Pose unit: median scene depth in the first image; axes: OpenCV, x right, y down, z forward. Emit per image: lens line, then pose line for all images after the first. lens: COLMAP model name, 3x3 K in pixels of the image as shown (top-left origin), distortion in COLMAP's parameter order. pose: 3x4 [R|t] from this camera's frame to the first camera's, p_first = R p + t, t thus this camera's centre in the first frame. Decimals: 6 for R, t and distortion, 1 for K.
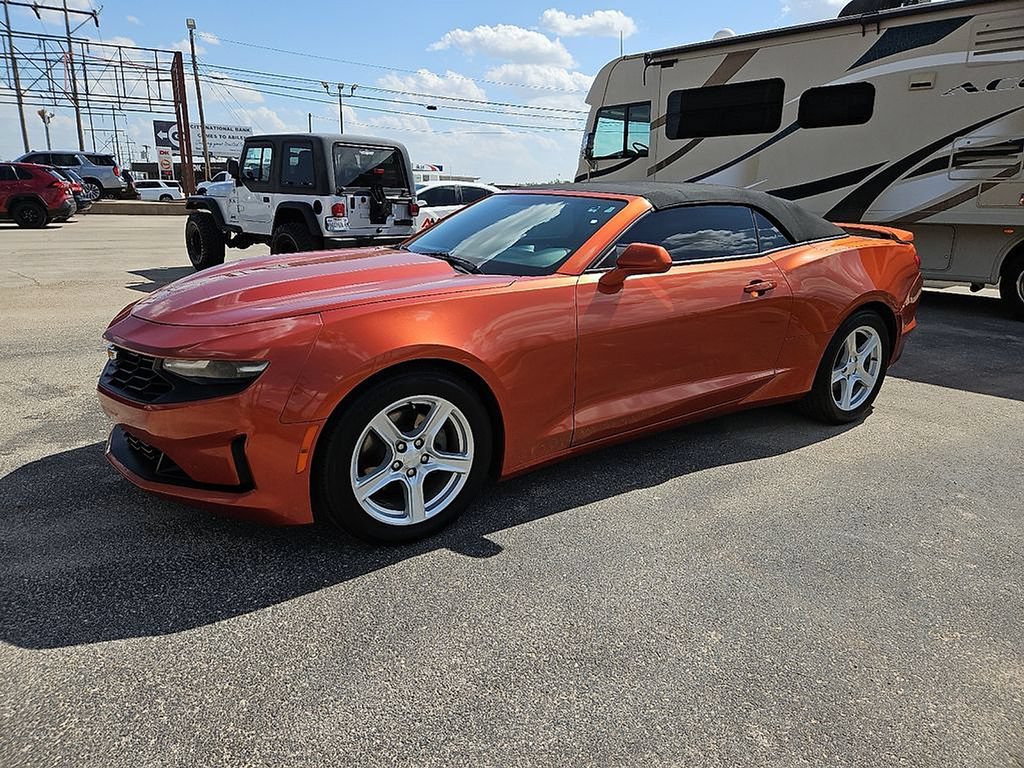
lens RADIAL K [[706.2, 0, 519.5], [0, 706.2, 378.2], [0, 0, 1]] dist [0.059878, -0.052885]
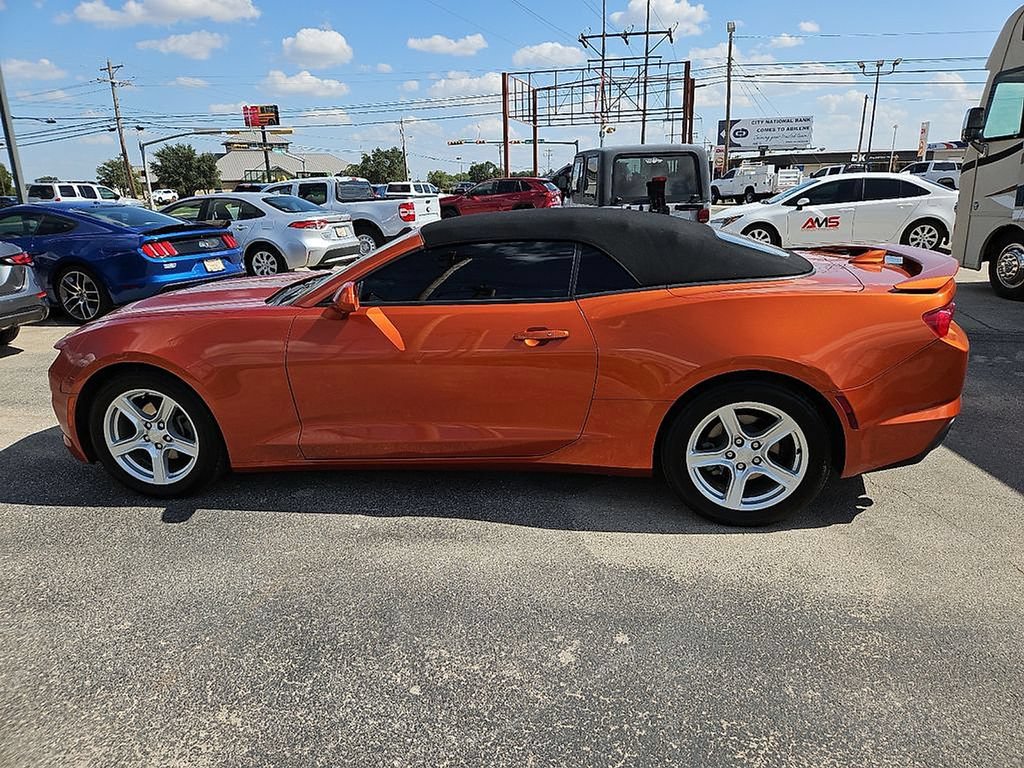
lens RADIAL K [[706.2, 0, 523.7], [0, 706.2, 388.2], [0, 0, 1]] dist [0.059878, -0.052885]
pose [[0.727151, 0.153148, -0.669176, 0.361505], [-0.134675, 0.987680, 0.079698, -0.051431], [0.673137, 0.032169, 0.738818, 0.135034]]
